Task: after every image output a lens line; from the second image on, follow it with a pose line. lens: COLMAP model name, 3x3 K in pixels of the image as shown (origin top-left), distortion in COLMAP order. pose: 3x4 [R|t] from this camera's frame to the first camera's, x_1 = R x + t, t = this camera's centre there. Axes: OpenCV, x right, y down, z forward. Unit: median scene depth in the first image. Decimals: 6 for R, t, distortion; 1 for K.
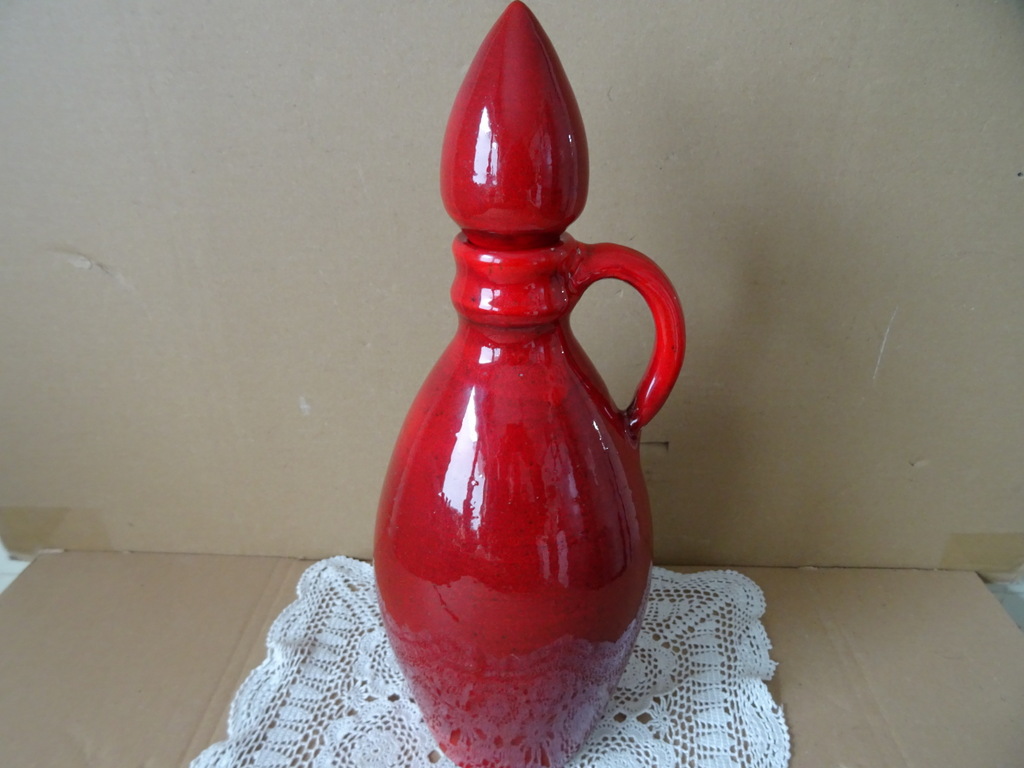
lens RADIAL K [[777.5, 0, 520.7], [0, 777.5, 387.3], [0, 0, 1]] dist [0.035354, -0.012011]
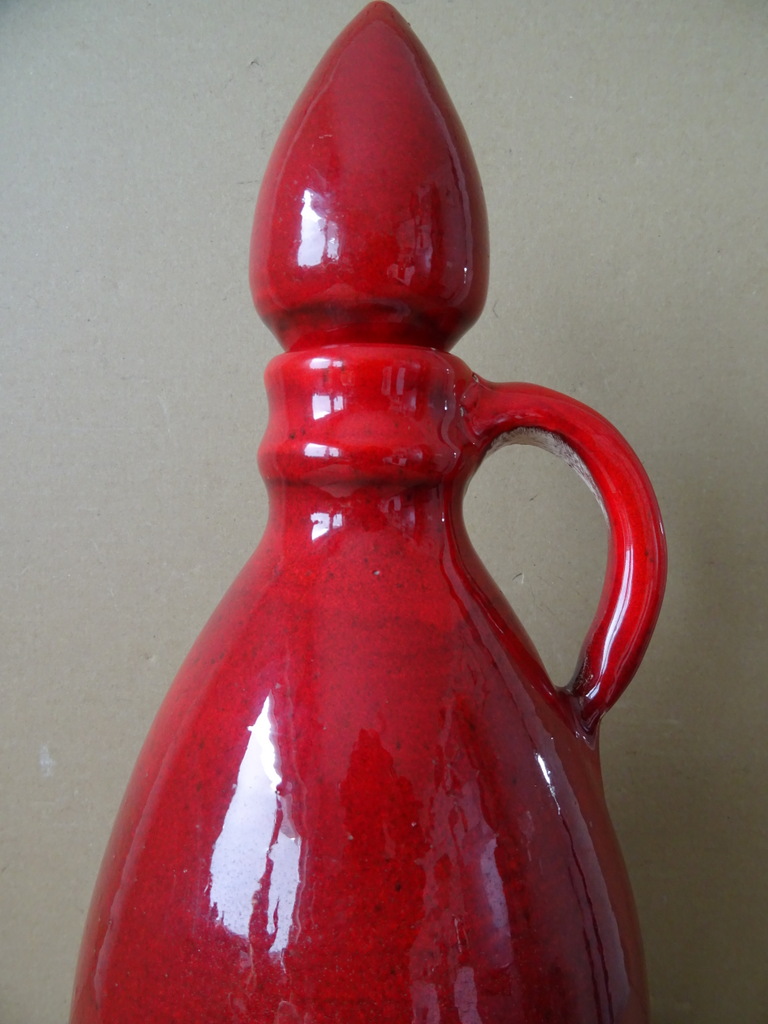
lens RADIAL K [[777.5, 0, 390.1], [0, 777.5, 455.9], [0, 0, 1]] dist [0.035354, -0.012011]
pose [[0.999980, 0.000814, -0.006223, 0.003742], [-0.003298, 0.911724, -0.410790, 0.091220], [0.005339, 0.410803, 0.911709, 0.310943]]
